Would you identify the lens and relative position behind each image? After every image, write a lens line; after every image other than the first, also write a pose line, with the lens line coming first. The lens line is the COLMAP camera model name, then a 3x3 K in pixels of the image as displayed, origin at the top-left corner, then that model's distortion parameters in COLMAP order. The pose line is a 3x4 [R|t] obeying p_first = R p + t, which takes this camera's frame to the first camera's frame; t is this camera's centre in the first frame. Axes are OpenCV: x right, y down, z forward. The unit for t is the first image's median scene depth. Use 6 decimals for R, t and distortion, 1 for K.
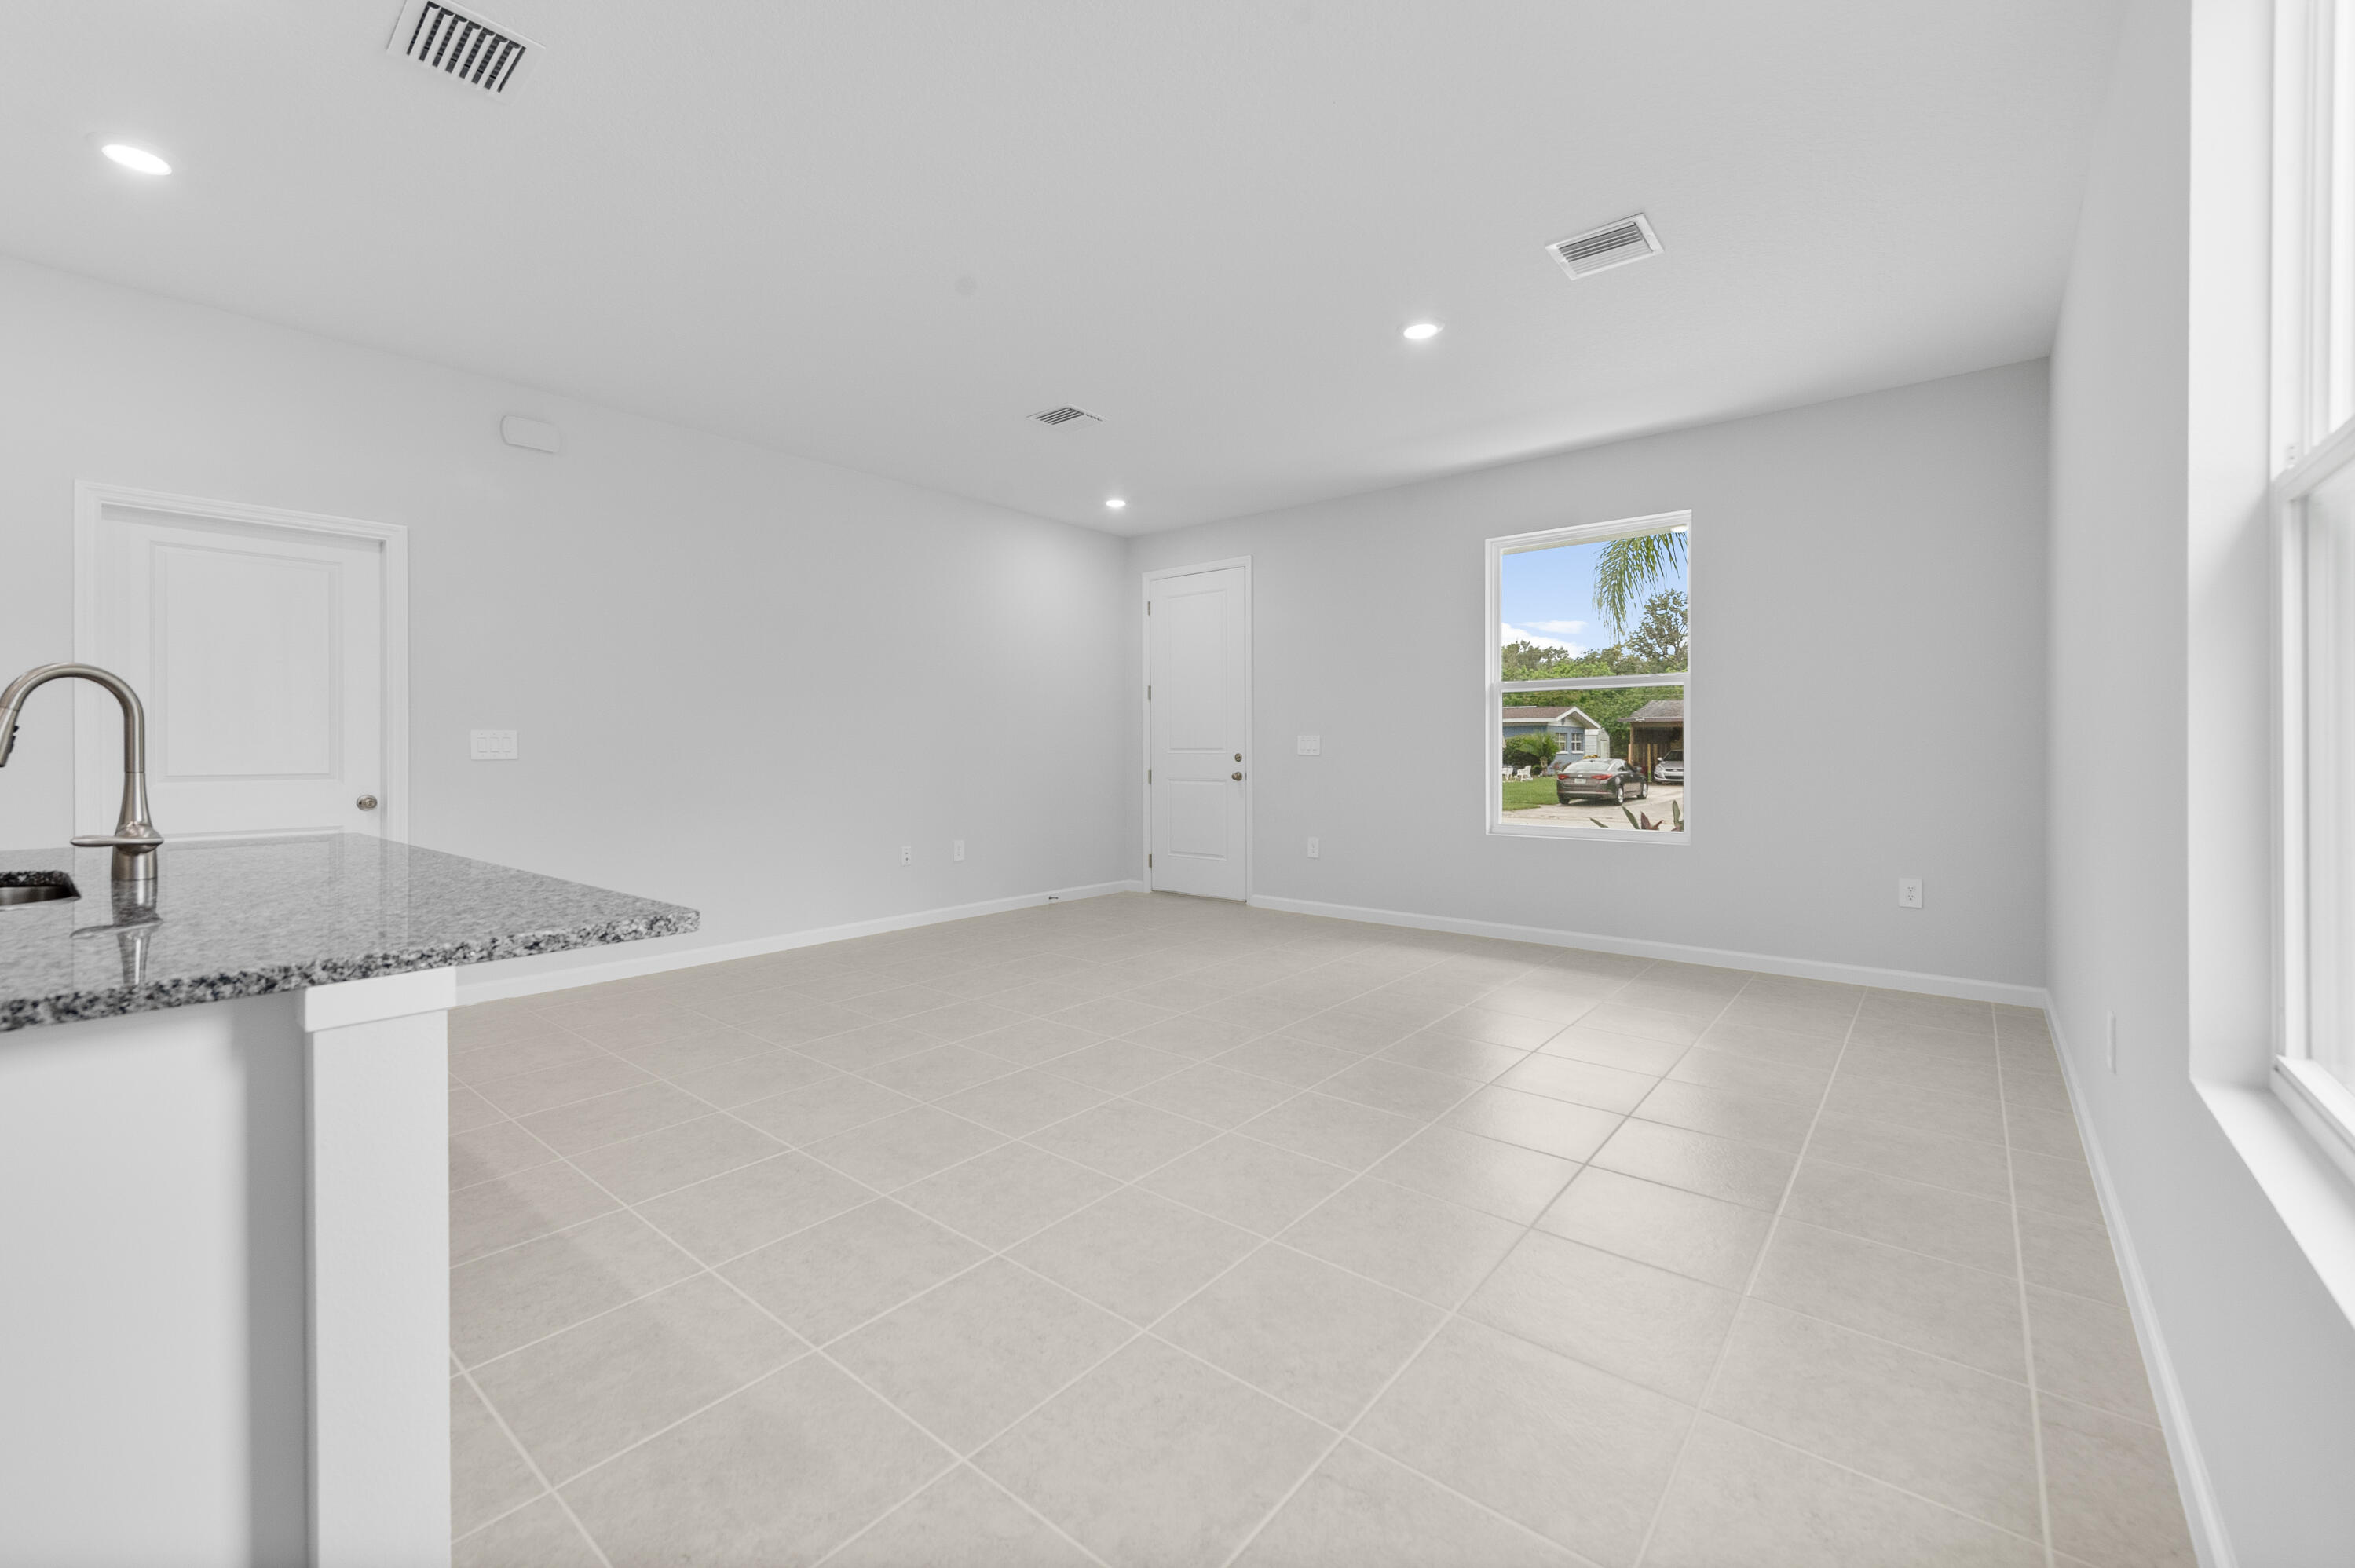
lens RADIAL K [[944.9, 0, 1174.0], [0, 944.9, 751.1], [0, 0, 1]] dist [0.013788, -0.004481]
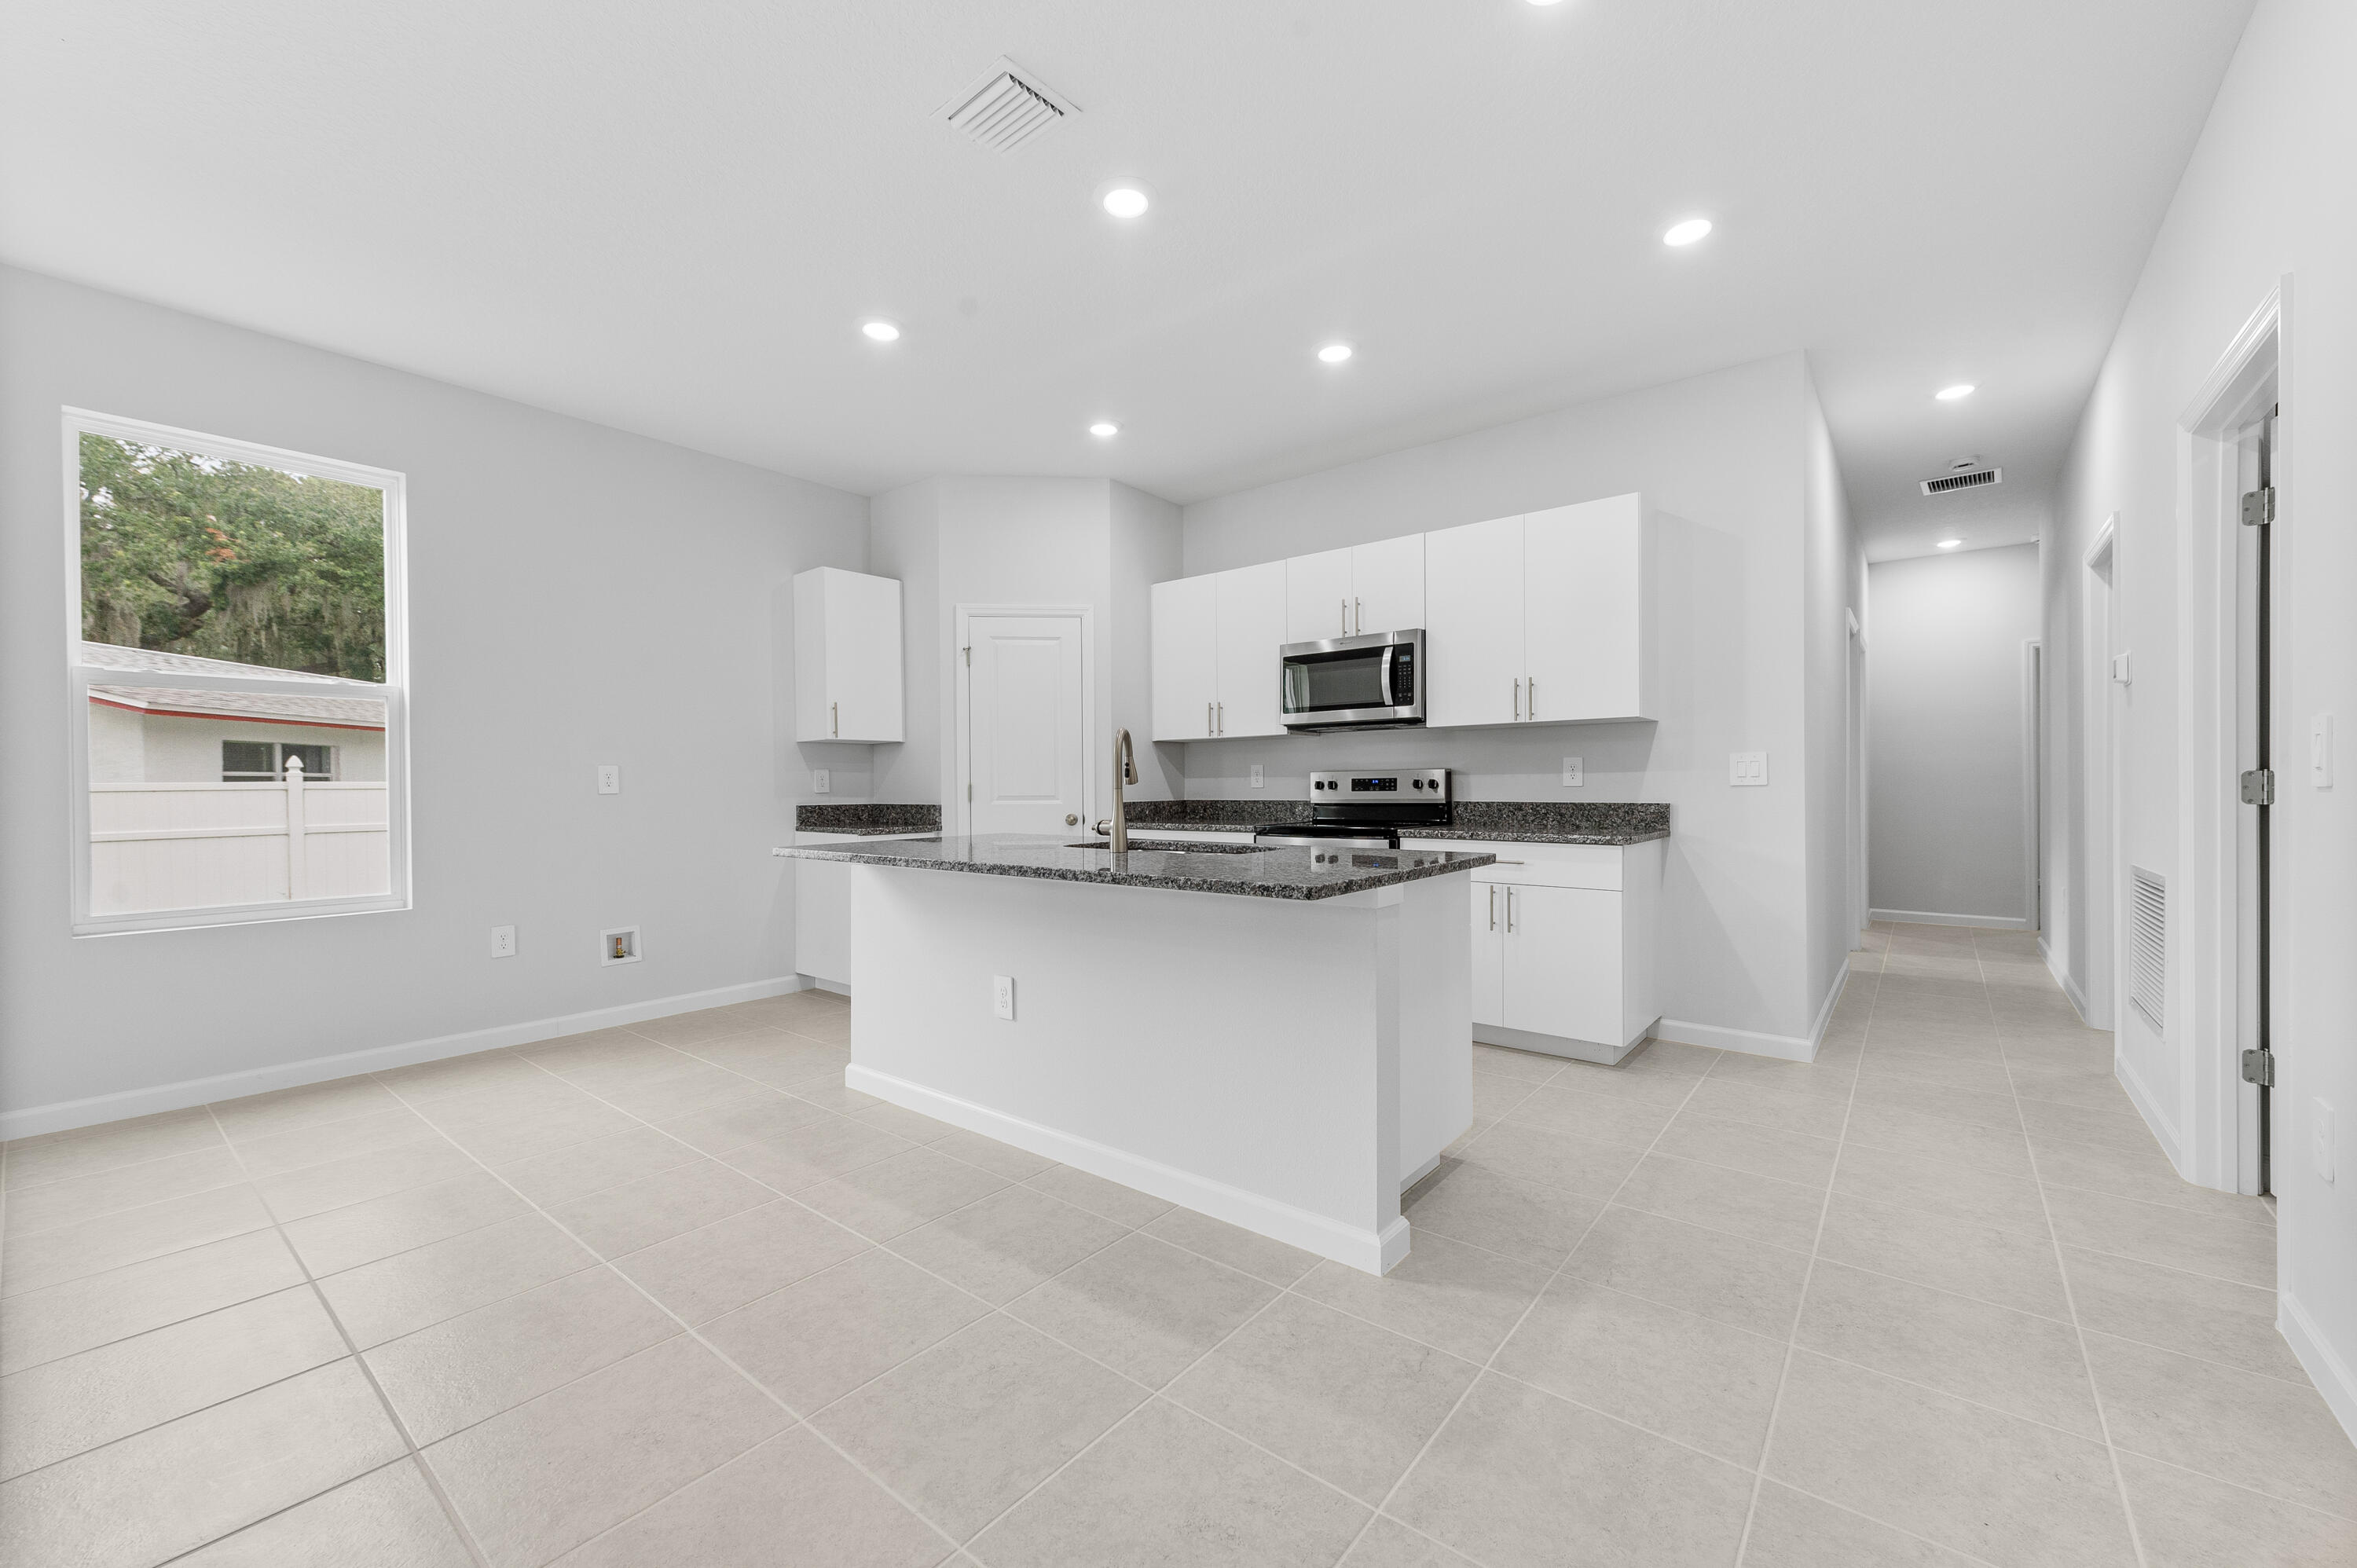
lens RADIAL K [[921.5, 0, 1178.7], [0, 921.5, 792.8], [0, 0, 1]] dist [0.005656, -0.000346]
pose [[-0.999936, 0.008513, -0.007407, -0.511865], [0.008433, 0.999907, 0.010727, 0.005717], [0.007497, 0.010664, -0.999915, 1.131801]]
